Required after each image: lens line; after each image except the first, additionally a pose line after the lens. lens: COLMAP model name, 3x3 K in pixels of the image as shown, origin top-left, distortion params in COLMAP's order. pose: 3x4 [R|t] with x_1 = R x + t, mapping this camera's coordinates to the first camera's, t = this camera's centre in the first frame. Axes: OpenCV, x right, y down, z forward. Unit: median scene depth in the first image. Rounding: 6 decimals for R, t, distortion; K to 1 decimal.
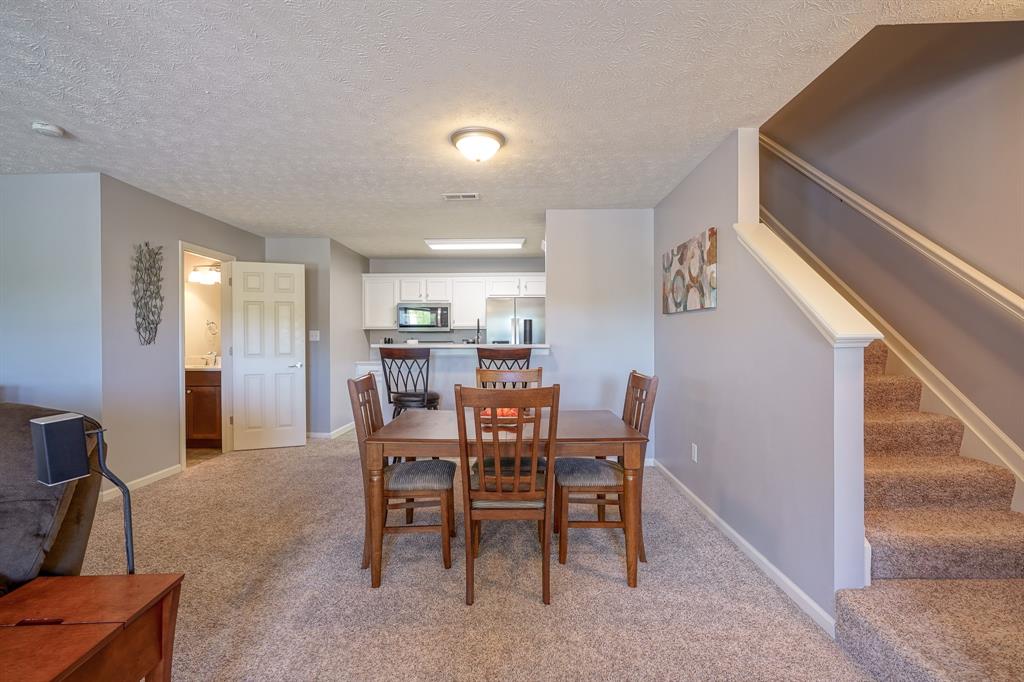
lens RADIAL K [[463.8, 0, 512.0], [0, 463.8, 341.0], [0, 0, 1]] dist [-0.011958, 0.005054]
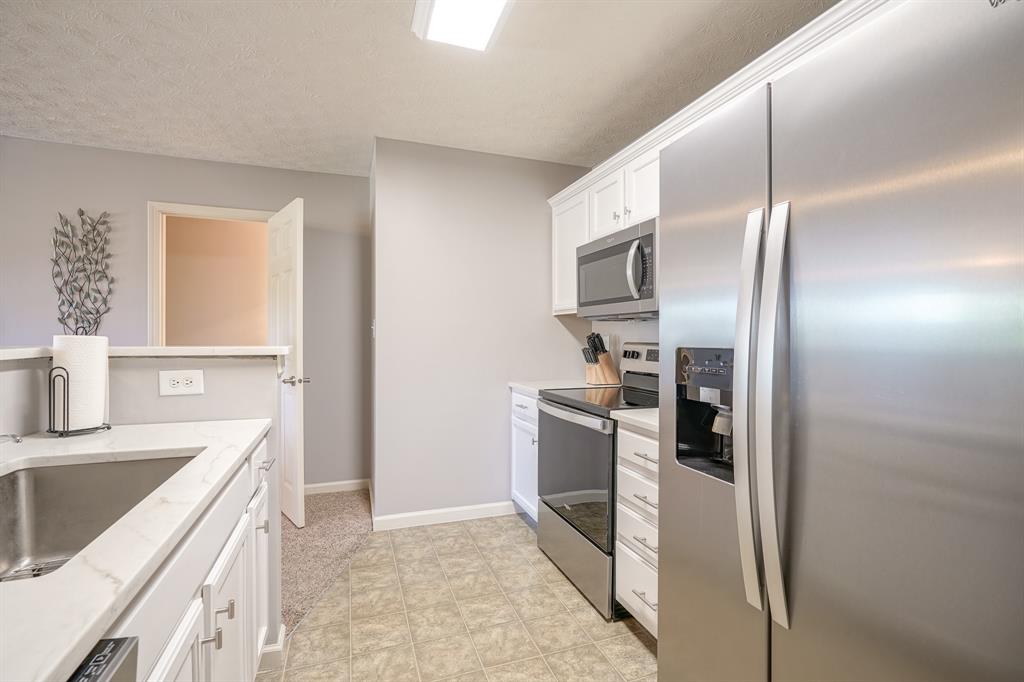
lens RADIAL K [[463.8, 0, 512.0], [0, 463.8, 341.0], [0, 0, 1]] dist [-0.011958, 0.005054]
pose [[0.348755, 0.011791, -0.937140, 0.206368], [-0.010143, 0.999910, 0.008806, -0.004161], [0.937159, 0.006434, 0.348843, 1.415674]]
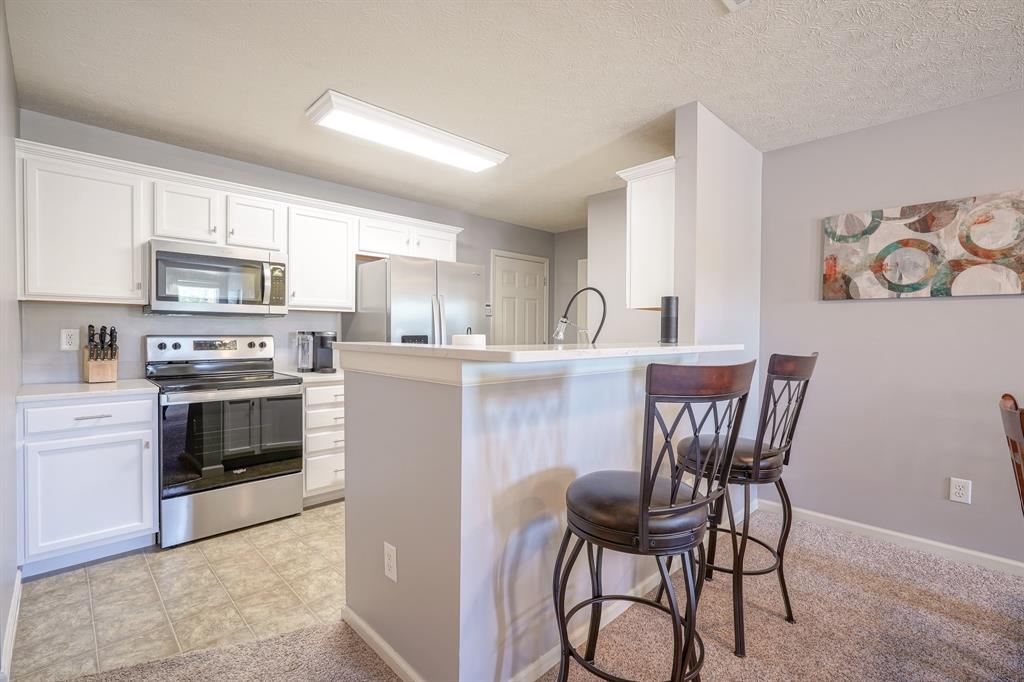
lens RADIAL K [[463.8, 0, 512.0], [0, 463.8, 341.0], [0, 0, 1]] dist [-0.011958, 0.005054]
pose [[0.703056, -0.005704, 0.711112, -0.547995], [-0.005688, 0.999891, 0.013644, -0.001977], [-0.711112, -0.013637, 0.702947, 0.877580]]
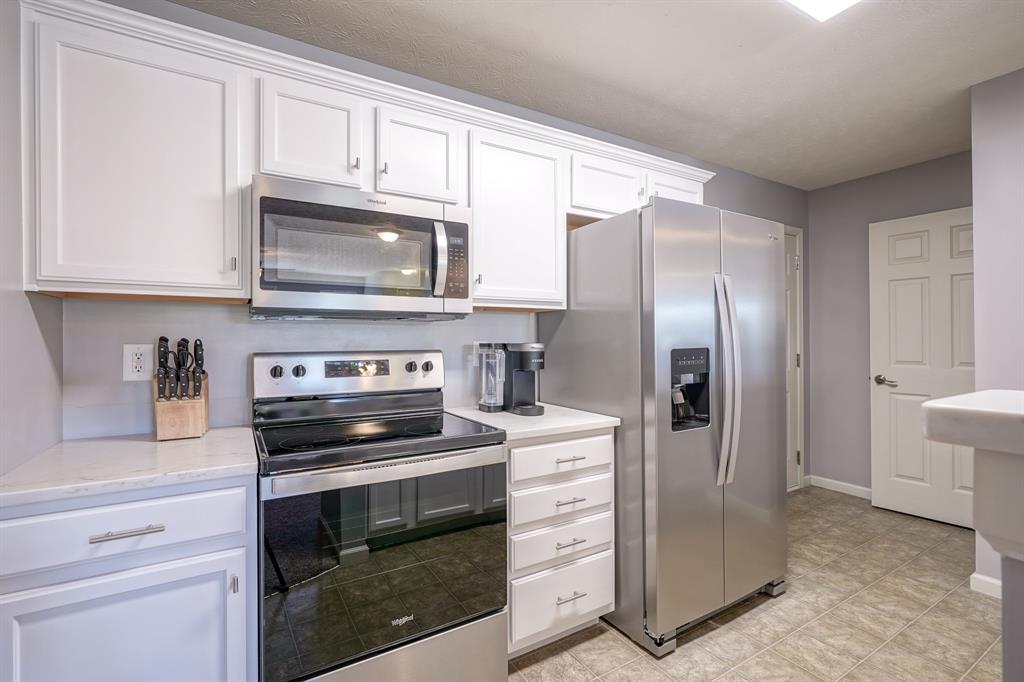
lens RADIAL K [[463.8, 0, 512.0], [0, 463.8, 341.0], [0, 0, 1]] dist [-0.011958, 0.005054]
pose [[0.852205, -0.002868, 0.523200, -0.451448], [0.006599, 0.999964, -0.005268, -0.005589], [-0.523166, 0.007942, 0.852194, 1.330088]]
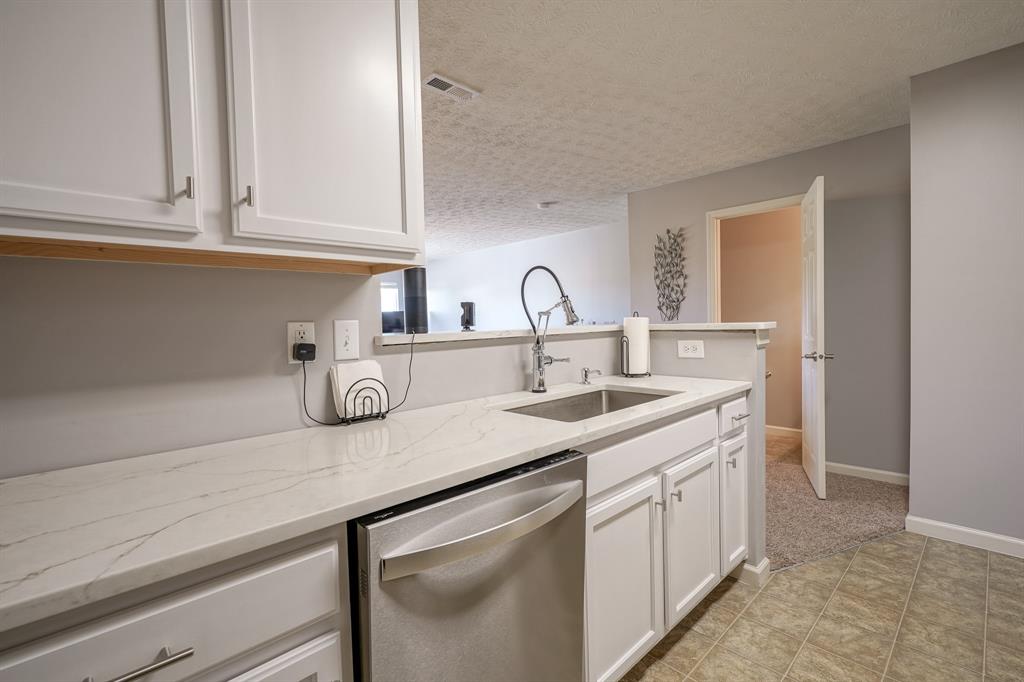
lens RADIAL K [[463.8, 0, 512.0], [0, 463.8, 341.0], [0, 0, 1]] dist [-0.011958, 0.005054]
pose [[-0.713931, 0.048339, -0.698545, 0.282526], [0.024345, 0.998725, 0.044231, -0.001582], [0.699792, 0.014572, -0.714198, 1.541857]]
